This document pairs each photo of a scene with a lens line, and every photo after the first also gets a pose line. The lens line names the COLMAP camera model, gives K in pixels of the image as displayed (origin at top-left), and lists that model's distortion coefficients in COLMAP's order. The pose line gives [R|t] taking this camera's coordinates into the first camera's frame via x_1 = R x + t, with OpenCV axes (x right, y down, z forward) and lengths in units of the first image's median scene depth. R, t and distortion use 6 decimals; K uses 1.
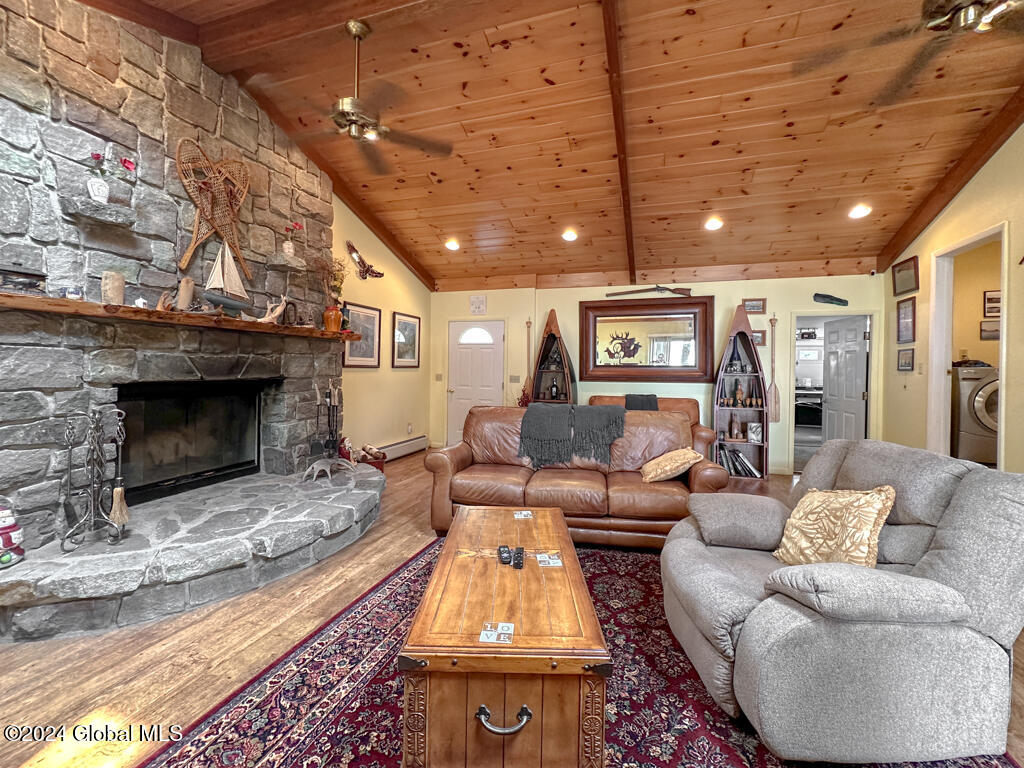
lens RADIAL K [[410.1, 0, 513.4], [0, 410.1, 384.6], [0, 0, 1]] dist [-0.015185, 0.000137]
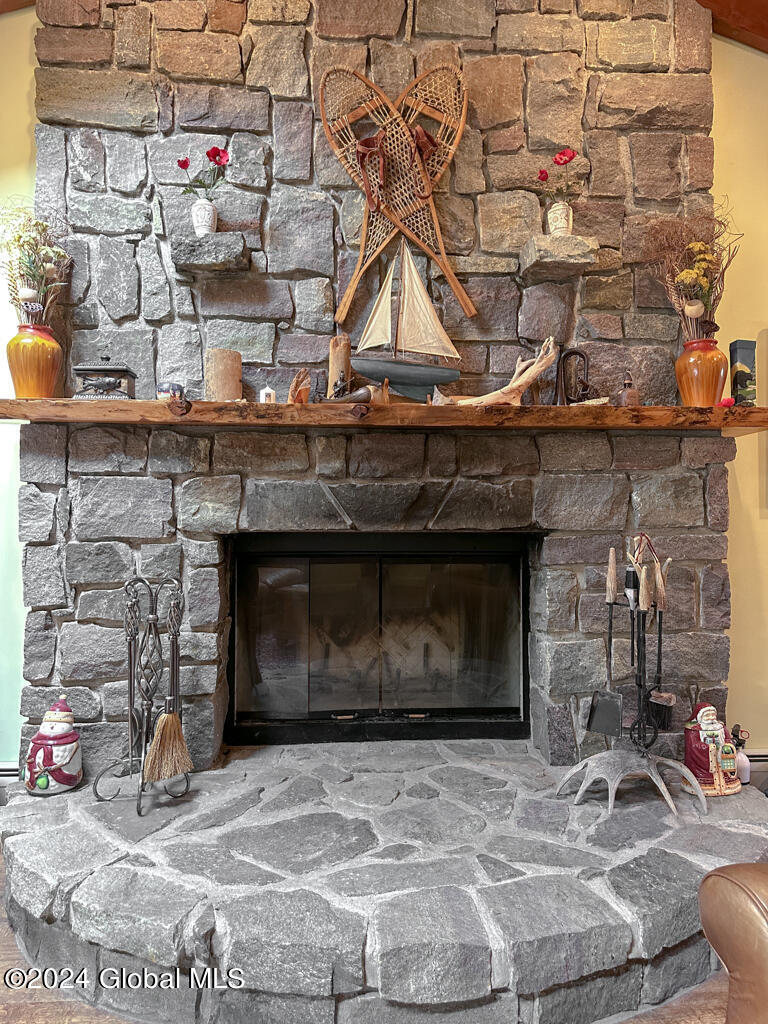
lens RADIAL K [[750.9, 0, 384.0], [0, 750.9, 512.0], [0, 0, 1]] dist [0.074028, -0.123978]
pose [[0.387773, -0.001896, -0.921753, 0.123138], [-0.034425, 0.999270, -0.016537, -0.022928], [0.921112, 0.038144, 0.387425, 0.715650]]
